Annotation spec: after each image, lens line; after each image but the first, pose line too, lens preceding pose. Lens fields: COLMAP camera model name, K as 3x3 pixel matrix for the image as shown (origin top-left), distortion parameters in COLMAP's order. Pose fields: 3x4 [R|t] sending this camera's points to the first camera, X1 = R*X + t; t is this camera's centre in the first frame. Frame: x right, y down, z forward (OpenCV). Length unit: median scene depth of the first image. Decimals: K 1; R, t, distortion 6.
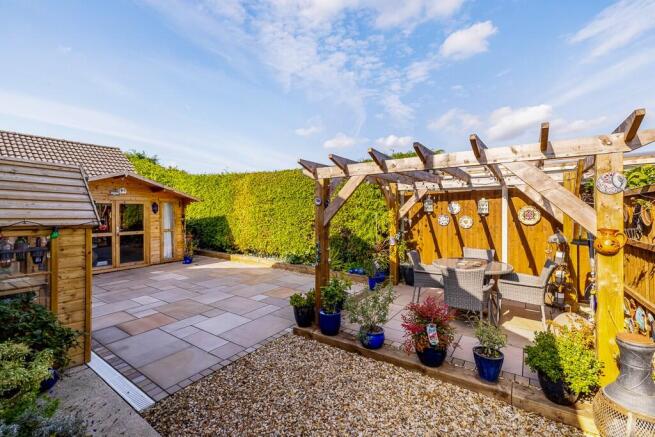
lens RADIAL K [[286.2, 0, 329.0], [0, 286.2, 212.6], [0, 0, 1]] dist [0.002638, 0.001063]
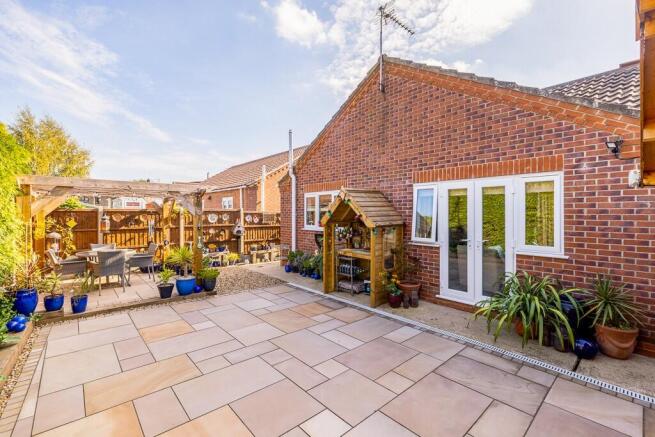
lens RADIAL K [[286.2, 0, 326.5], [0, 286.2, 215.7], [0, 0, 1]] dist [0.002638, 0.001063]
pose [[-0.973237, 0.004364, 0.229764, -0.474425], [0.005648, 0.999972, 0.004933, -0.008552], [-0.229736, 0.006099, -0.973234, 1.055061]]
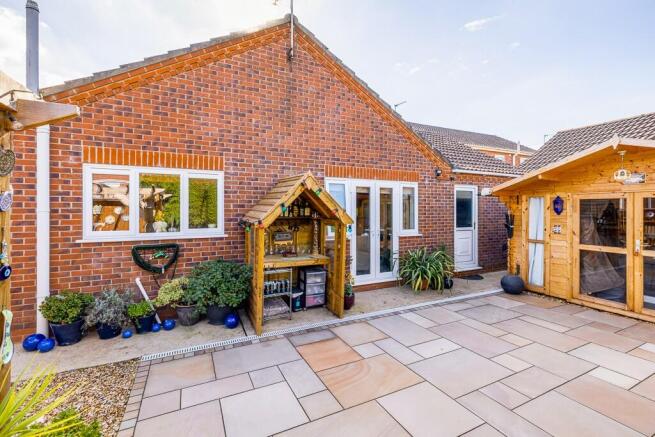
lens RADIAL K [[286.2, 0, 330.3], [0, 286.2, 208.0], [0, 0, 1]] dist [0.002638, 0.001063]
pose [[-0.481367, 0.006471, -0.876495, 0.033392], [-0.001291, 0.999966, 0.008091, -0.014251], [0.876518, 0.005026, -0.481342, 0.678063]]
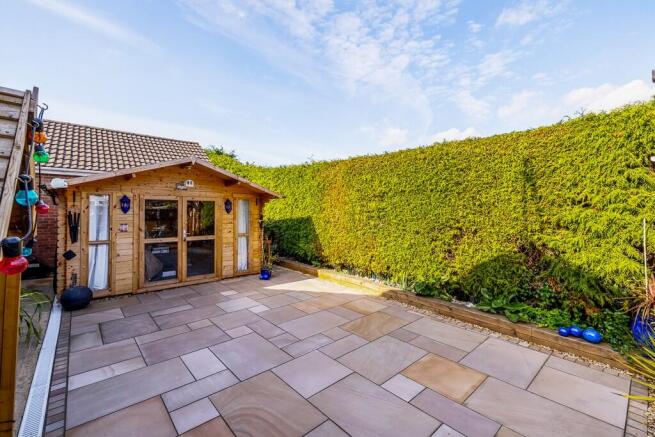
lens RADIAL K [[286.2, 0, 324.5], [0, 286.2, 214.9], [0, 0, 1]] dist [0.002638, 0.001063]
pose [[0.970038, 0.012656, -0.242624, -0.162093], [-0.011172, 0.999910, 0.007492, -0.001127], [0.242697, -0.004557, 0.970091, 0.305621]]
